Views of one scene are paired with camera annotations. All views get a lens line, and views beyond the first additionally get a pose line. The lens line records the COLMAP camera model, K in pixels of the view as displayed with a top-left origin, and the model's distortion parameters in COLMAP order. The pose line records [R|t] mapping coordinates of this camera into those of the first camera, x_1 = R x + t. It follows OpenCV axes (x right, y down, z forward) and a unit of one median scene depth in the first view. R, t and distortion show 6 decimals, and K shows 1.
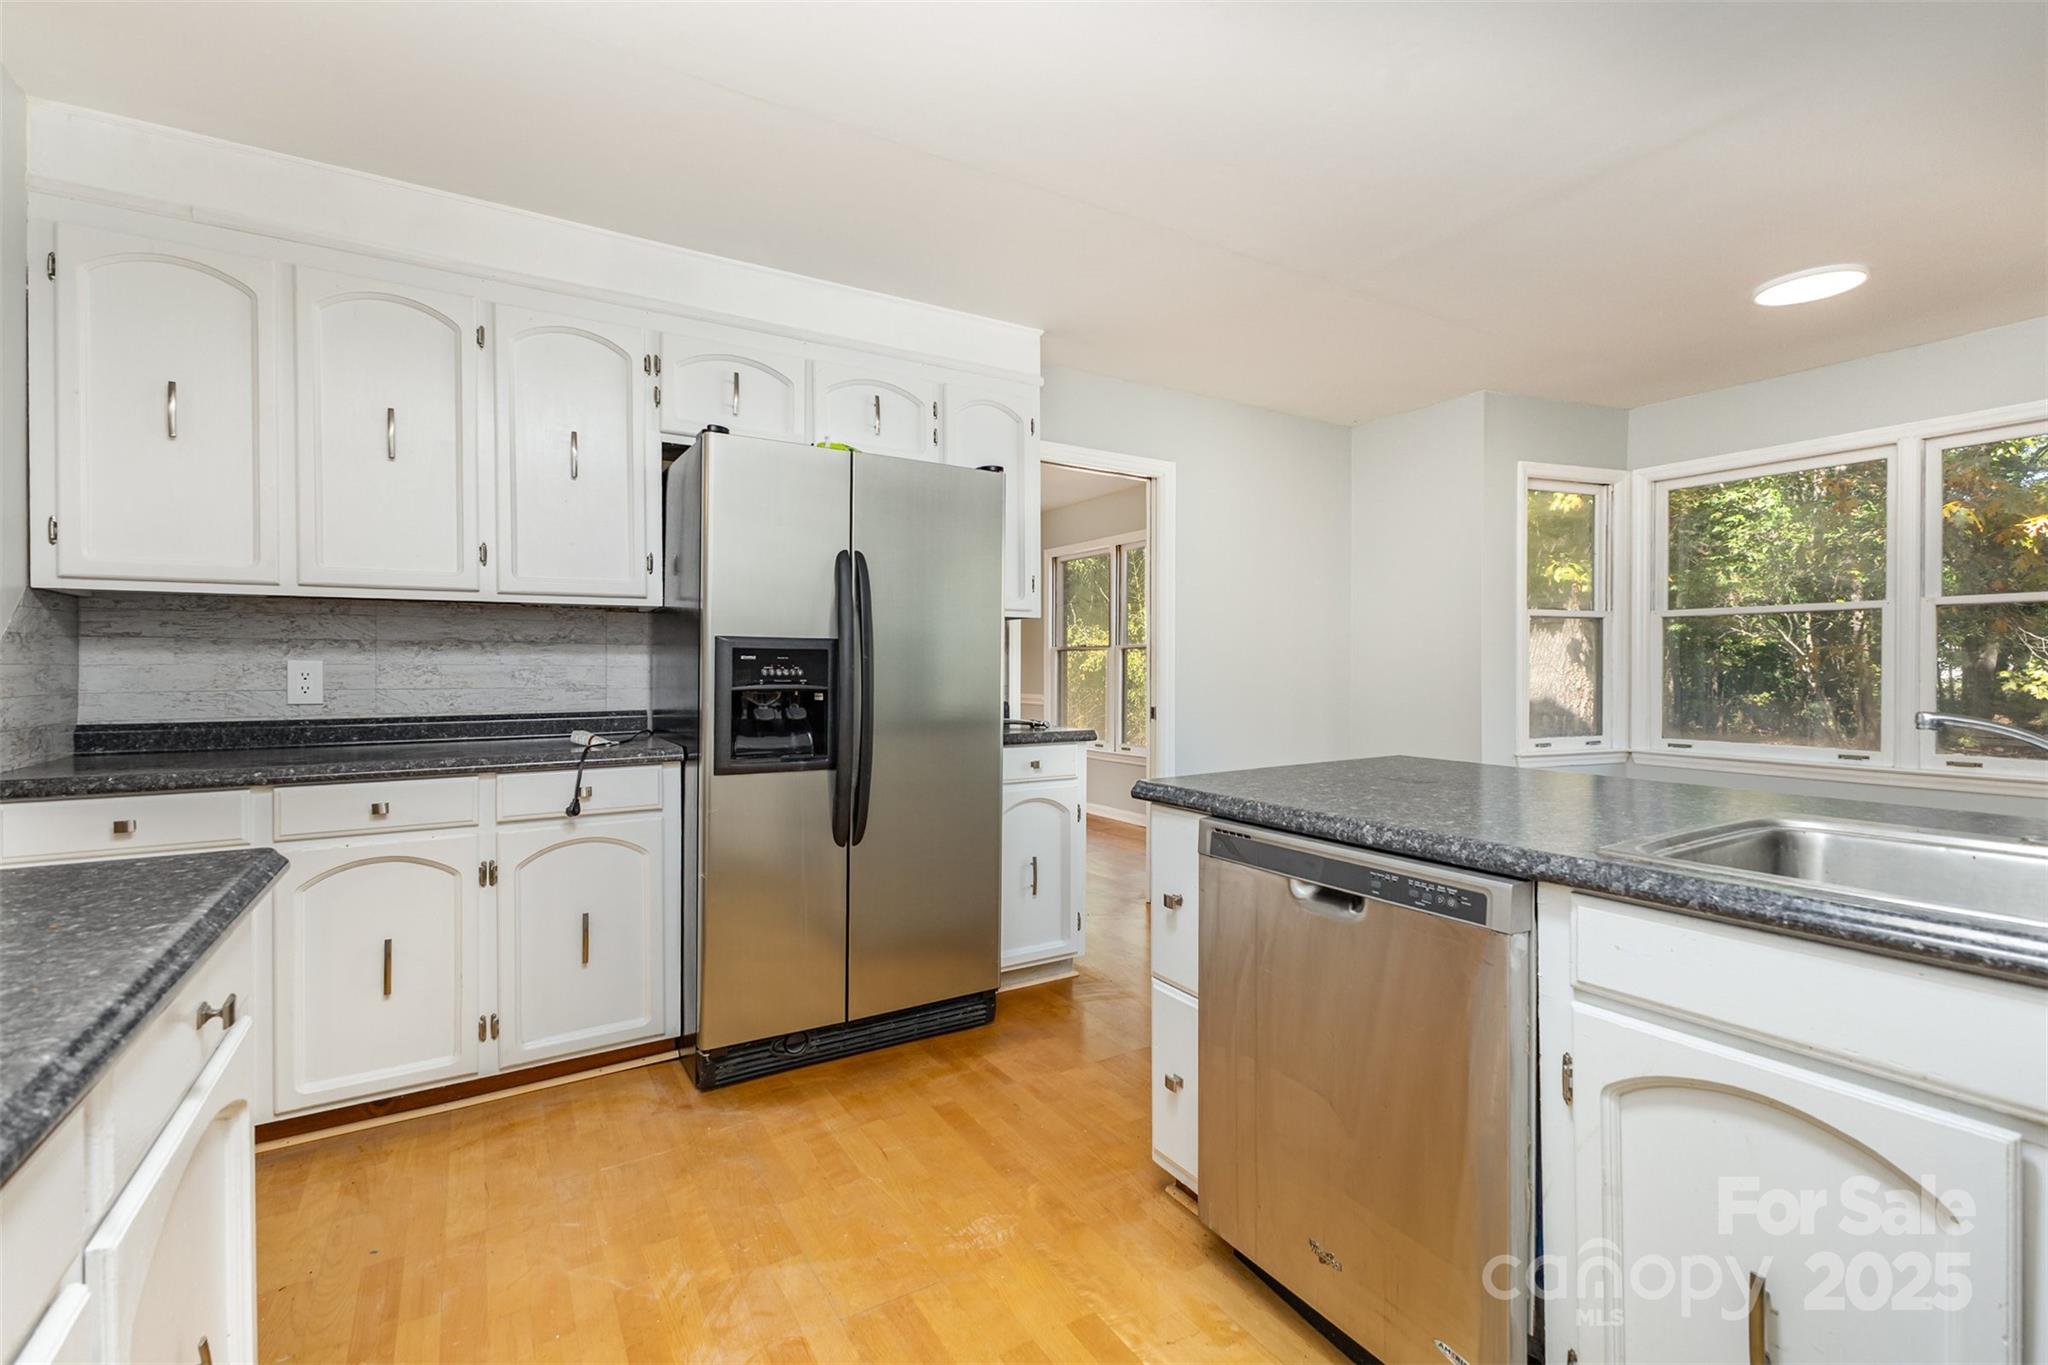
lens RADIAL K [[902.9, 0, 1032.7], [0, 902.9, 639.0], [0, 0, 1]] dist [0.018231, 0.000078]
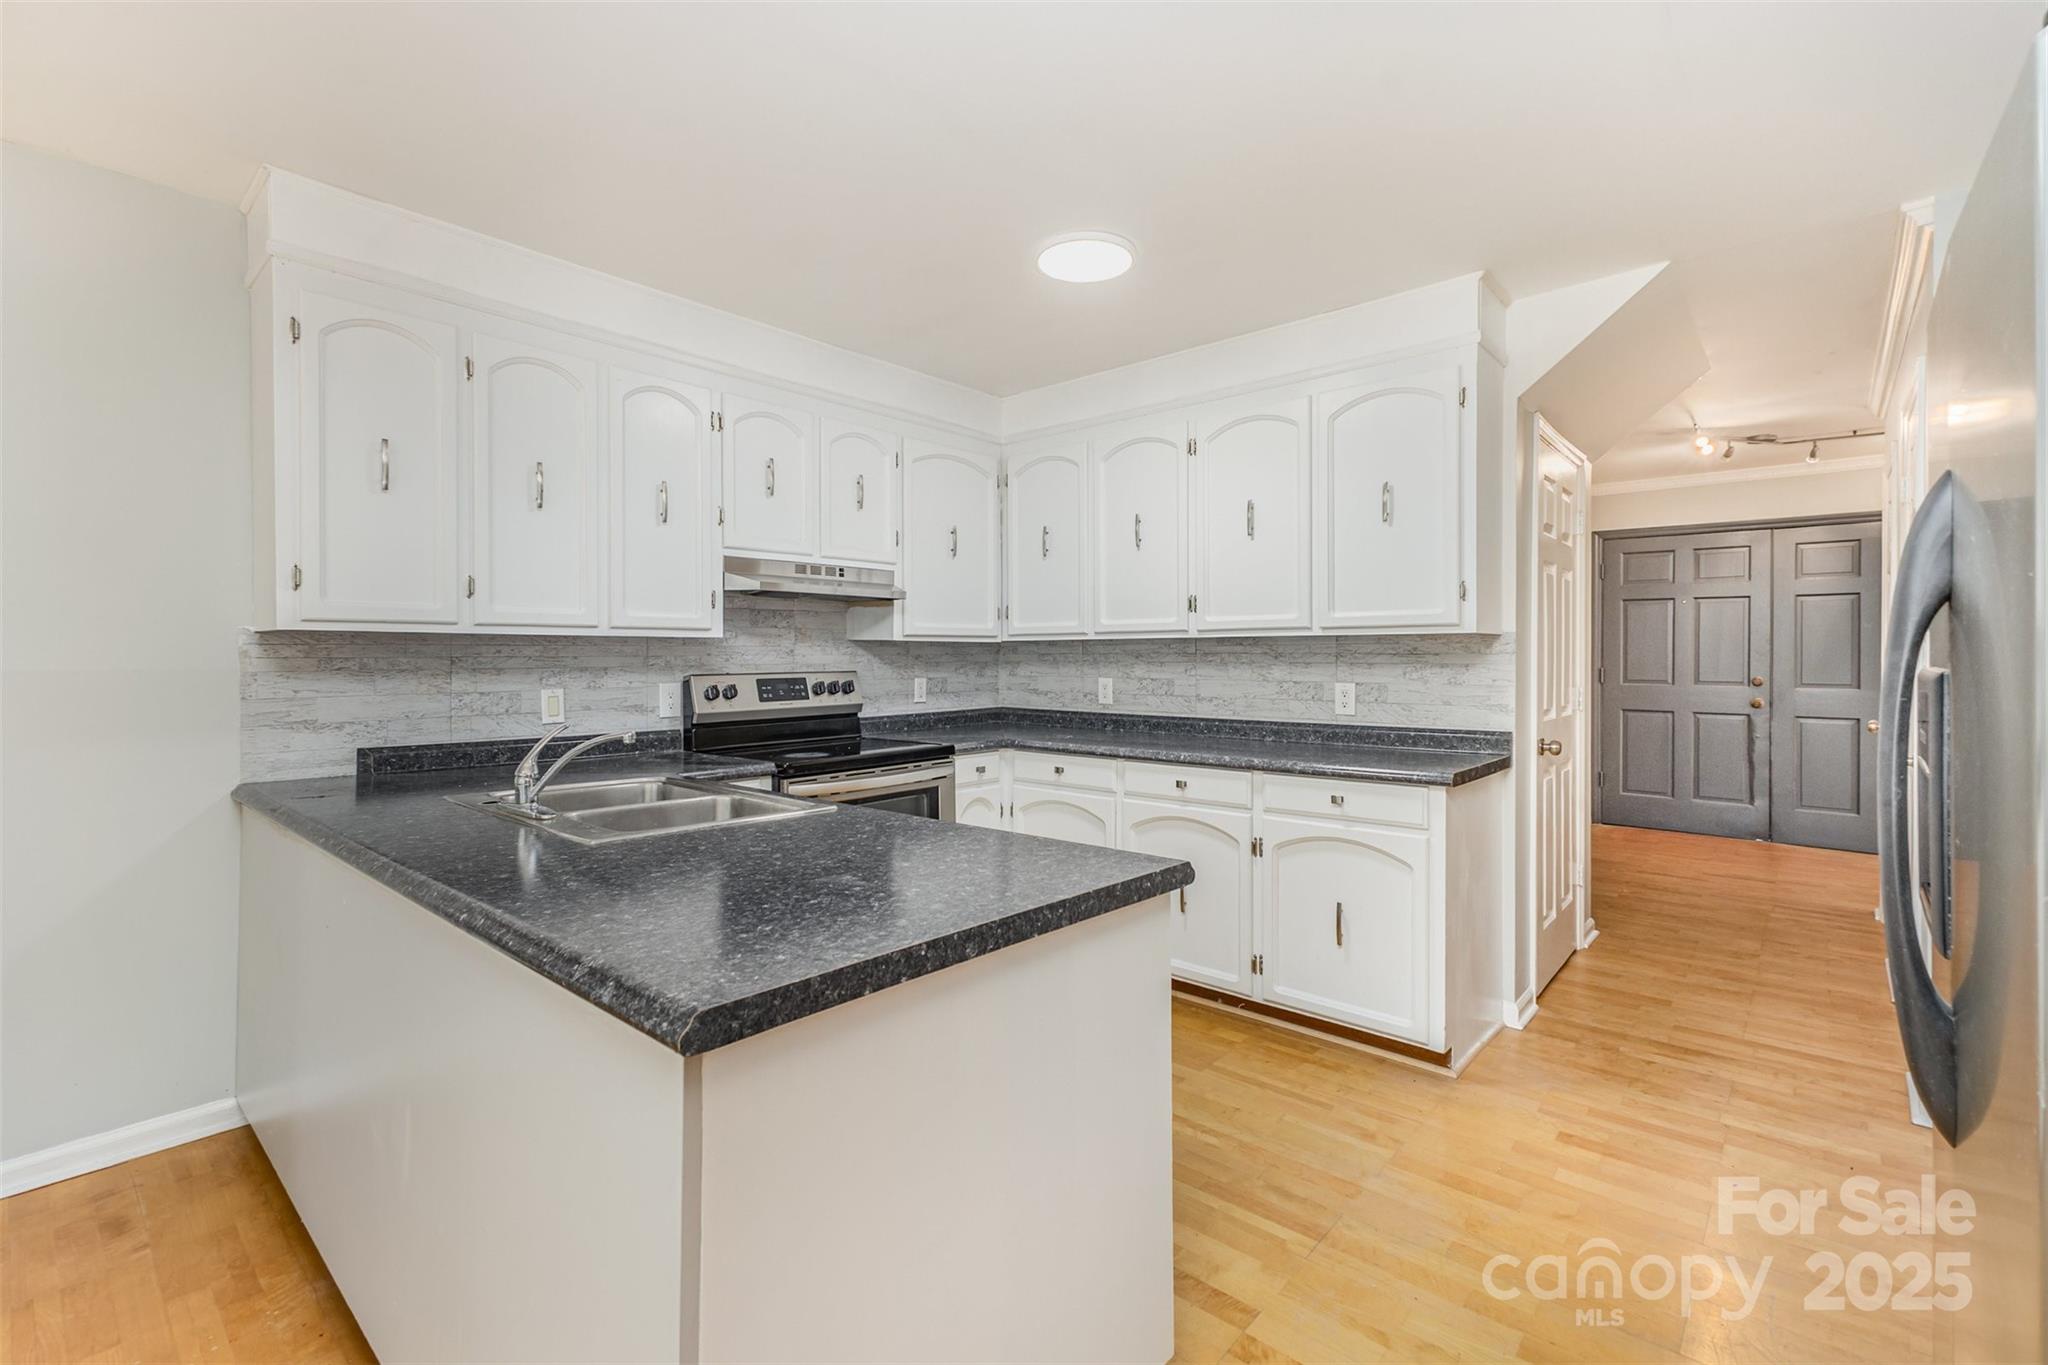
lens RADIAL K [[902.9, 0, 1024.9], [0, 902.9, 680.7], [0, 0, 1]] dist [0.018231, 0.000078]
pose [[0.280945, 0.007468, -0.959695, 0.549648], [0.003578, 0.999955, 0.008829, 0.007748], [0.959717, -0.005914, 0.280905, 0.322161]]
